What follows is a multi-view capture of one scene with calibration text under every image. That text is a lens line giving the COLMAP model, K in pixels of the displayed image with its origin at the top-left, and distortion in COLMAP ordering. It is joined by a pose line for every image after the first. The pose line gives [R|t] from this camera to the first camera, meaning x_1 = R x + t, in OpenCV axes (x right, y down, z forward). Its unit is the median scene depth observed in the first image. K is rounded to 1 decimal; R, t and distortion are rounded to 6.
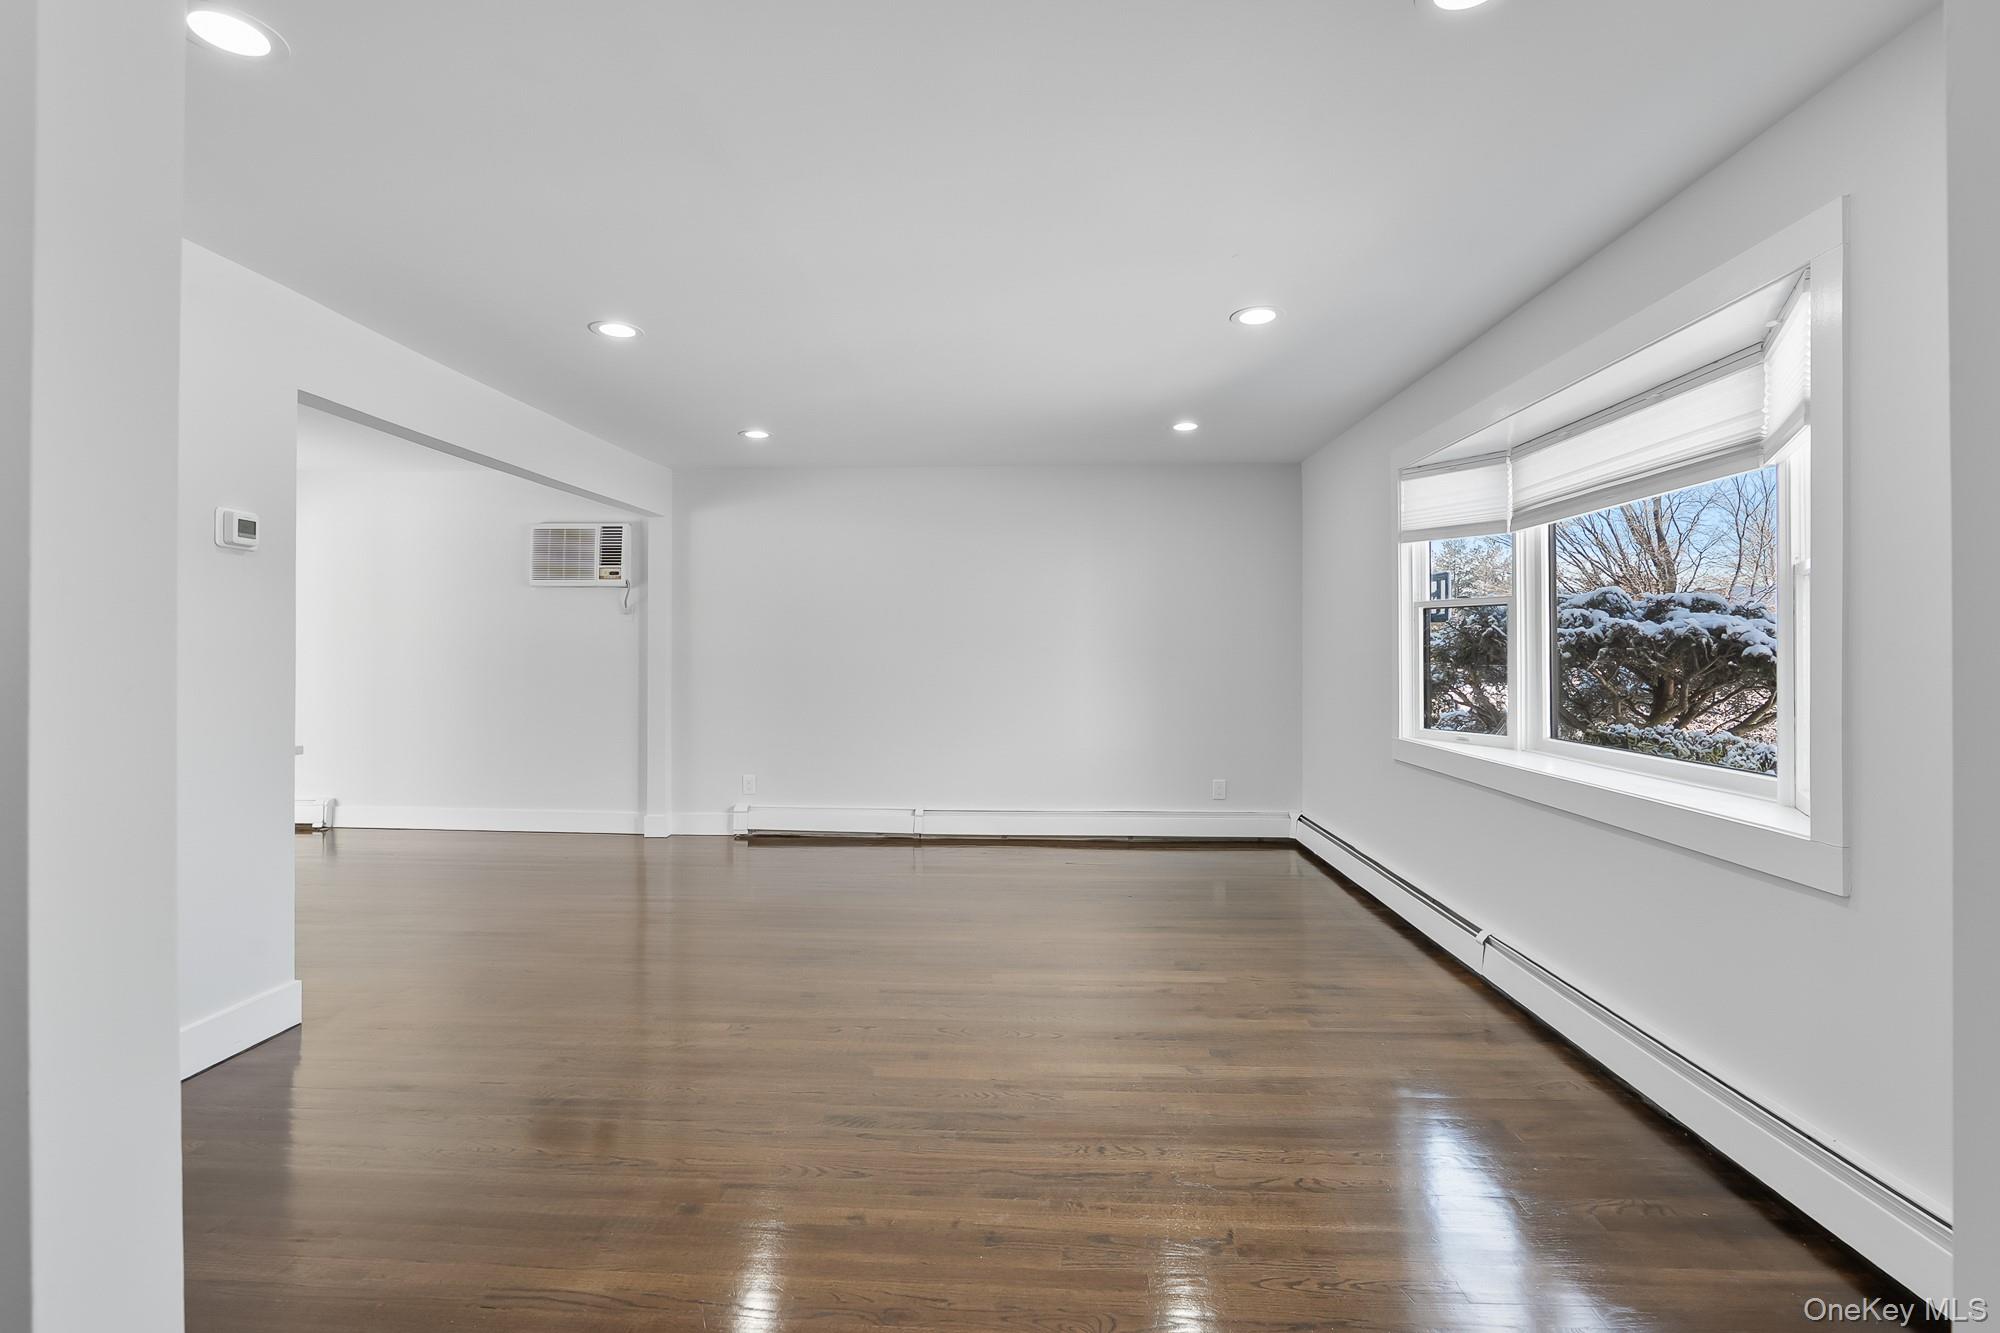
lens RADIAL K [[906.5, 0, 987.6], [0, 906.5, 660.5], [0, 0, 1]] dist [-0.002503, 0.000646]
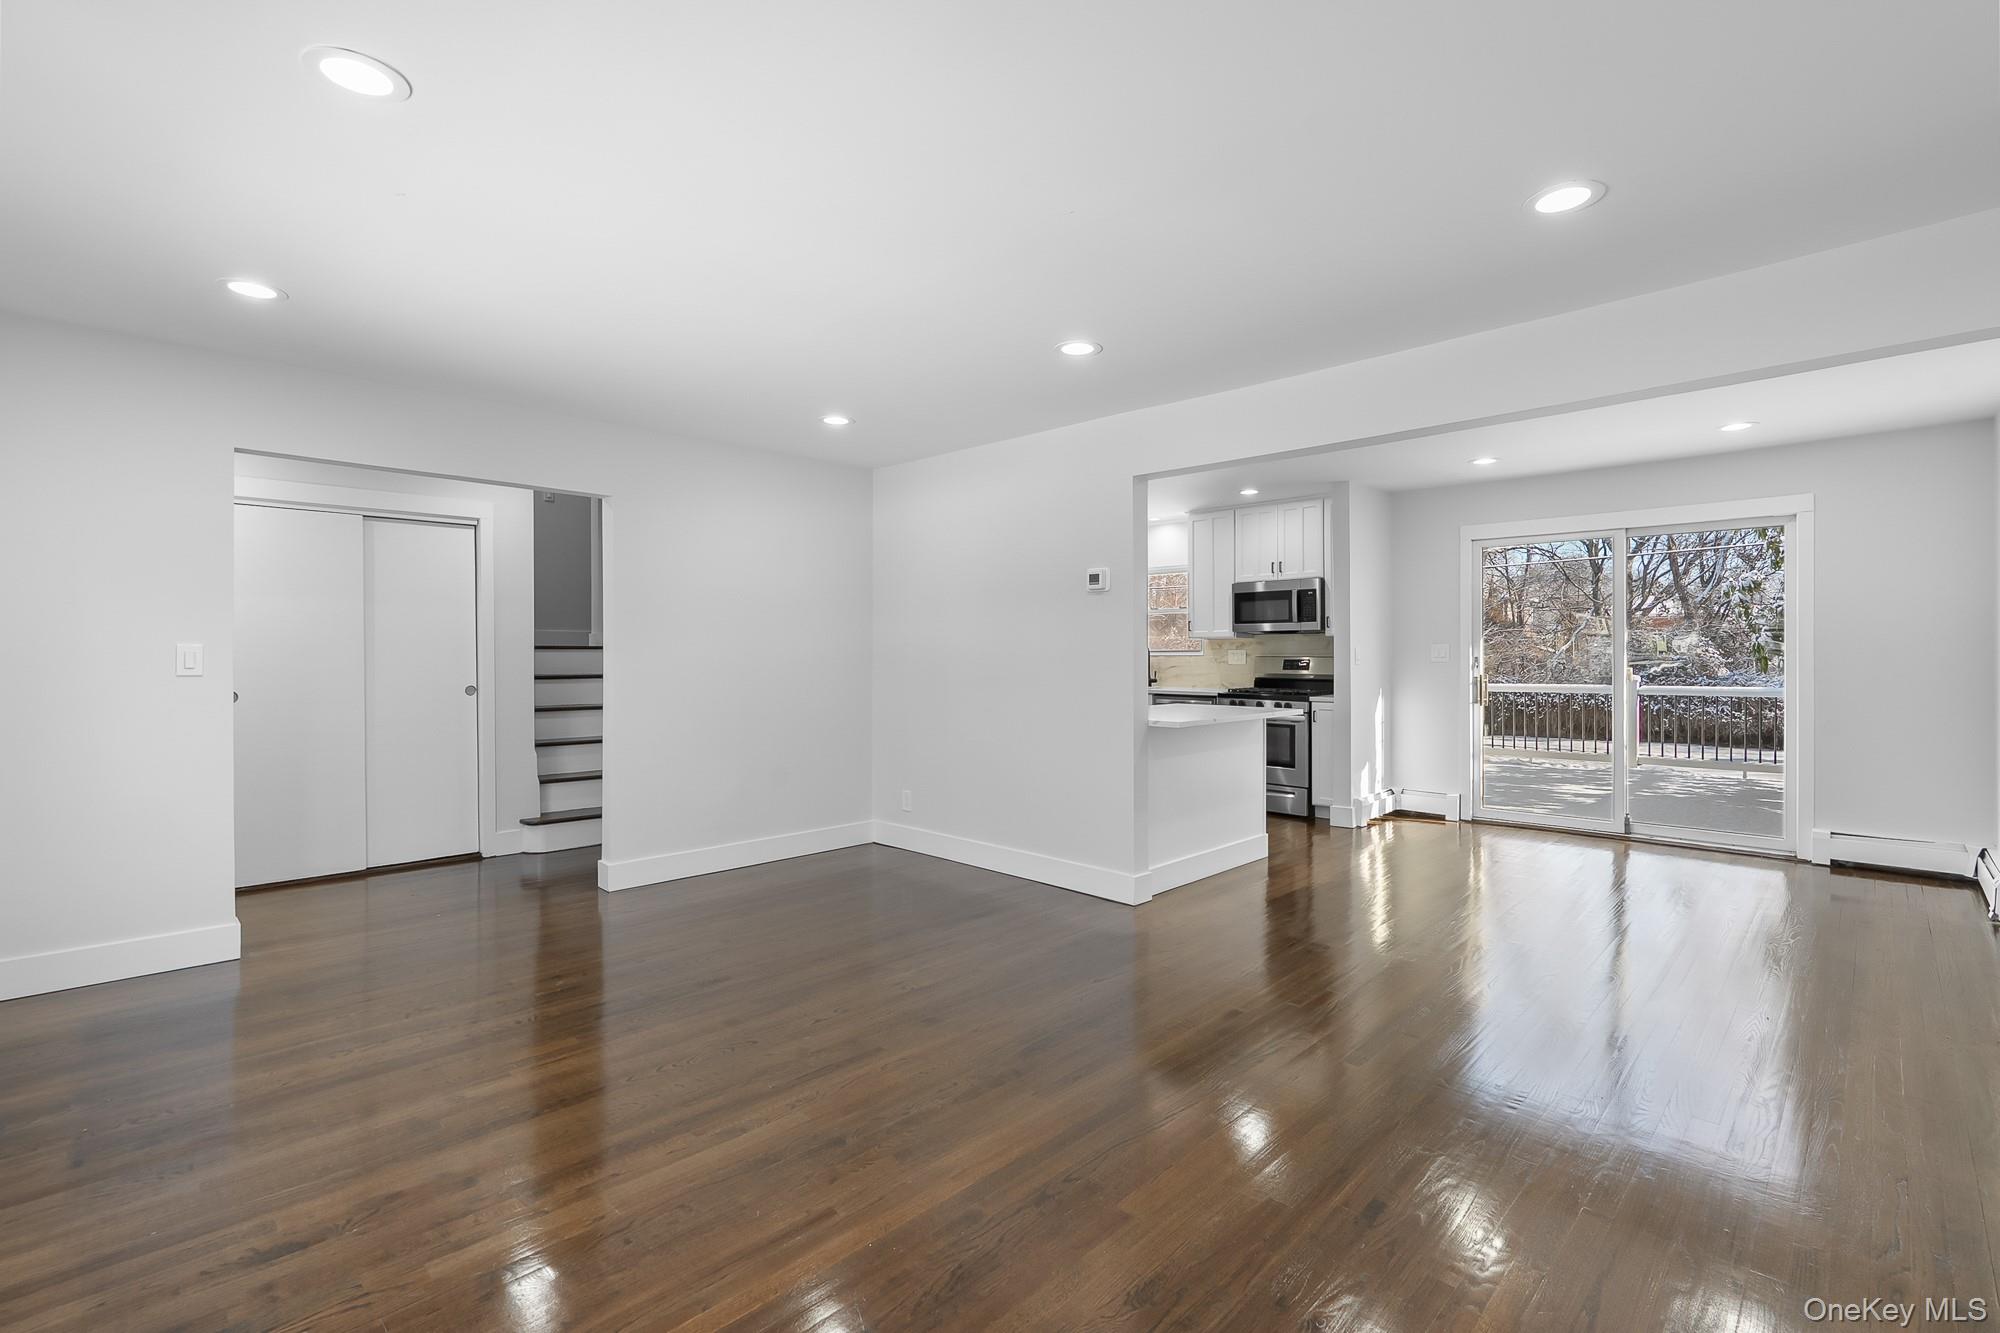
lens RADIAL K [[906.5, 0, 987.6], [0, 906.5, 660.5], [0, 0, 1]] dist [-0.002503, 0.000646]
pose [[-0.665918, 0.004310, -0.746013, 0.372956], [-0.009836, 0.999846, 0.014556, -0.013260], [0.745960, 0.017031, -0.665773, 1.354945]]
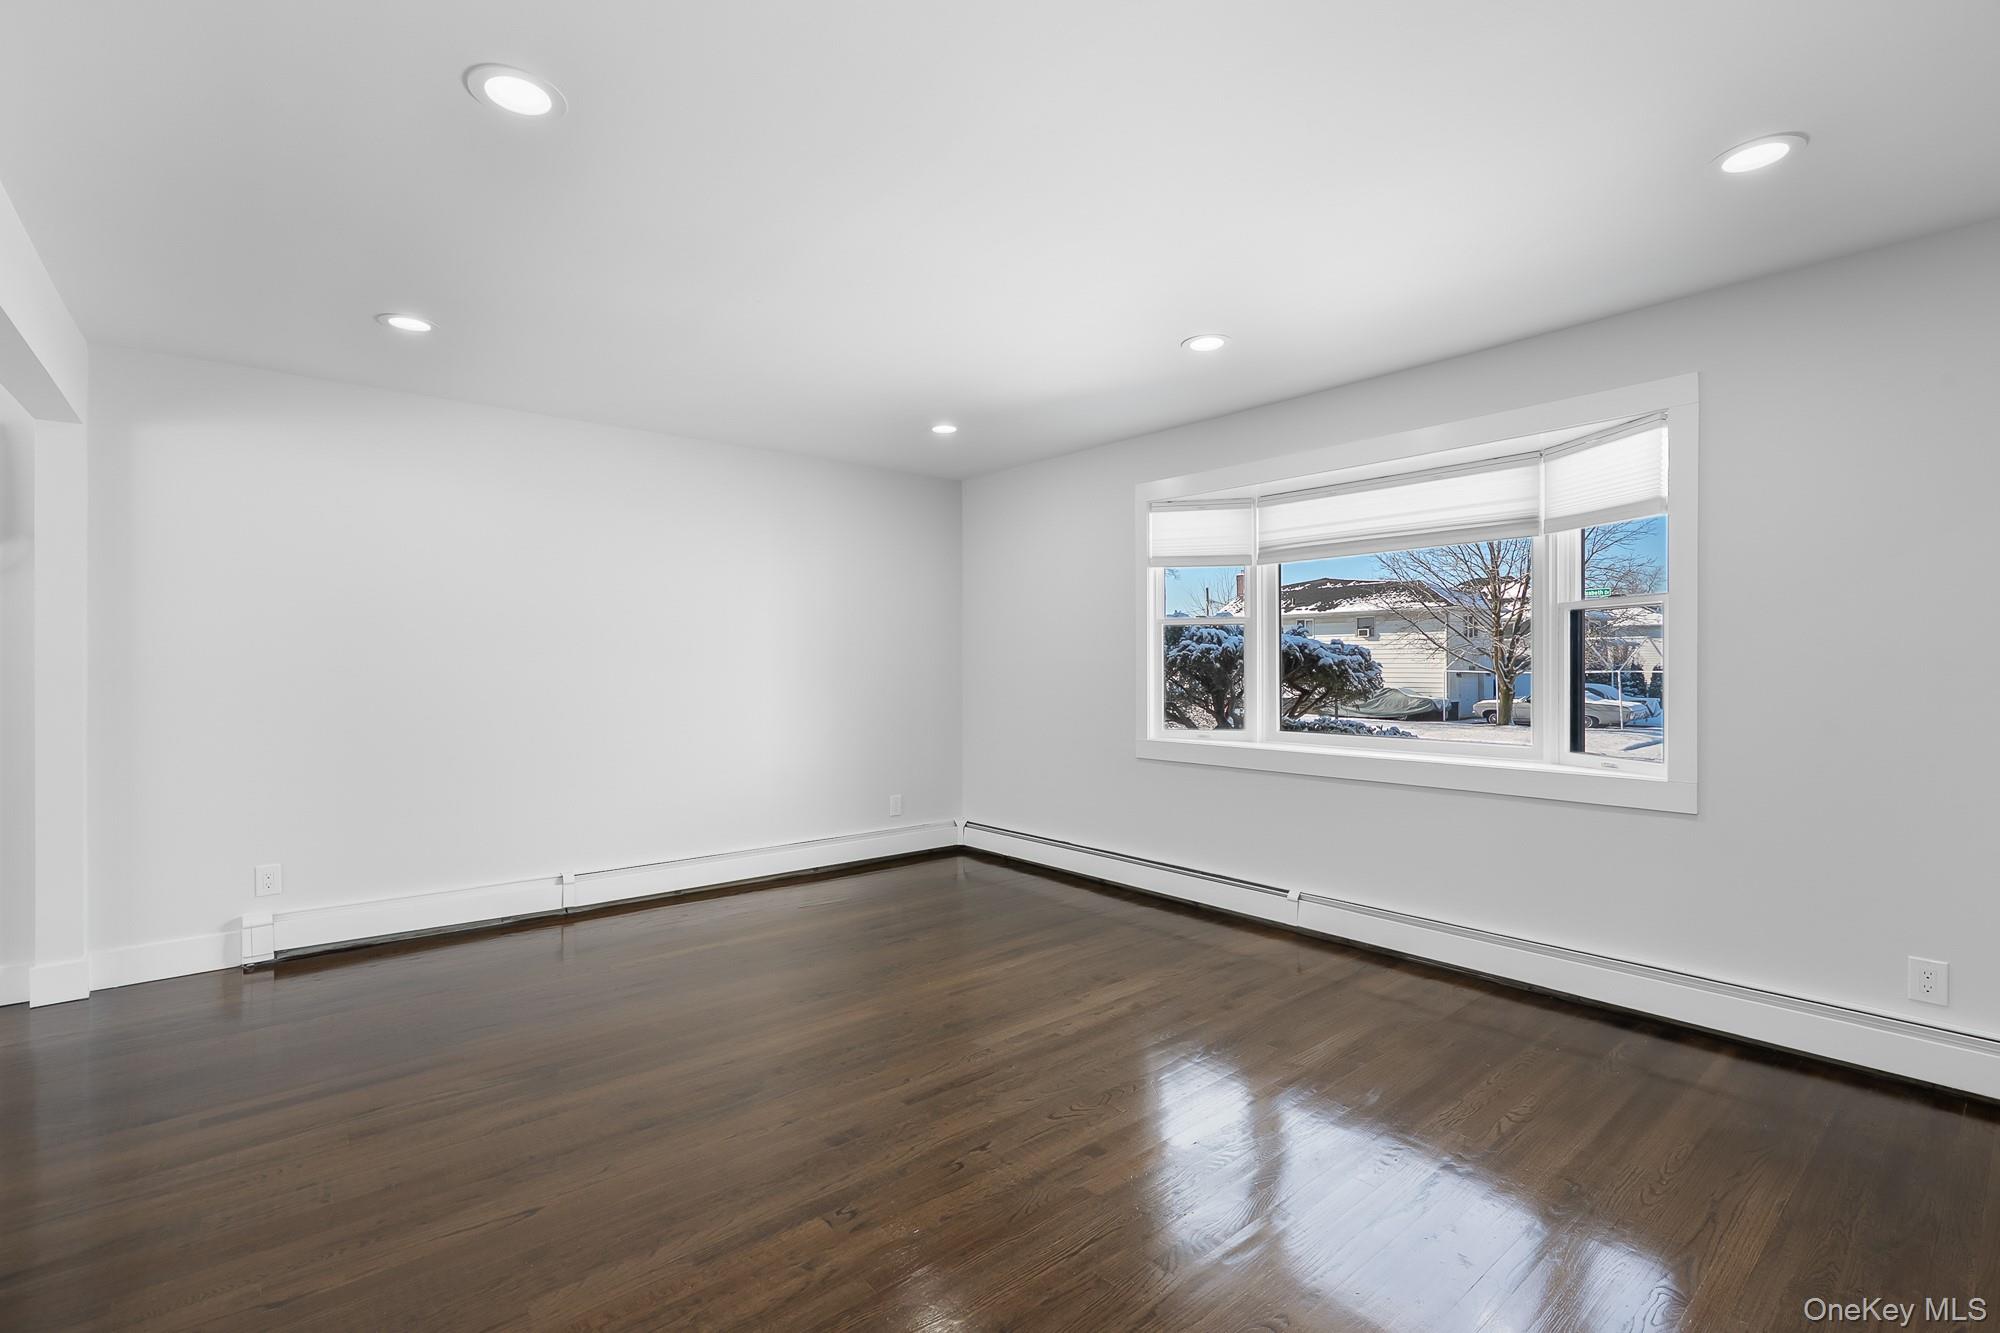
lens RADIAL K [[906.5, 0, 987.6], [0, 906.5, 660.5], [0, 0, 1]] dist [-0.002503, 0.000646]
pose [[0.733028, 0.002131, 0.680195, -0.489115], [0.009647, 0.999862, -0.013528, 0.001118], [-0.680130, 0.016478, 0.732906, 0.317597]]
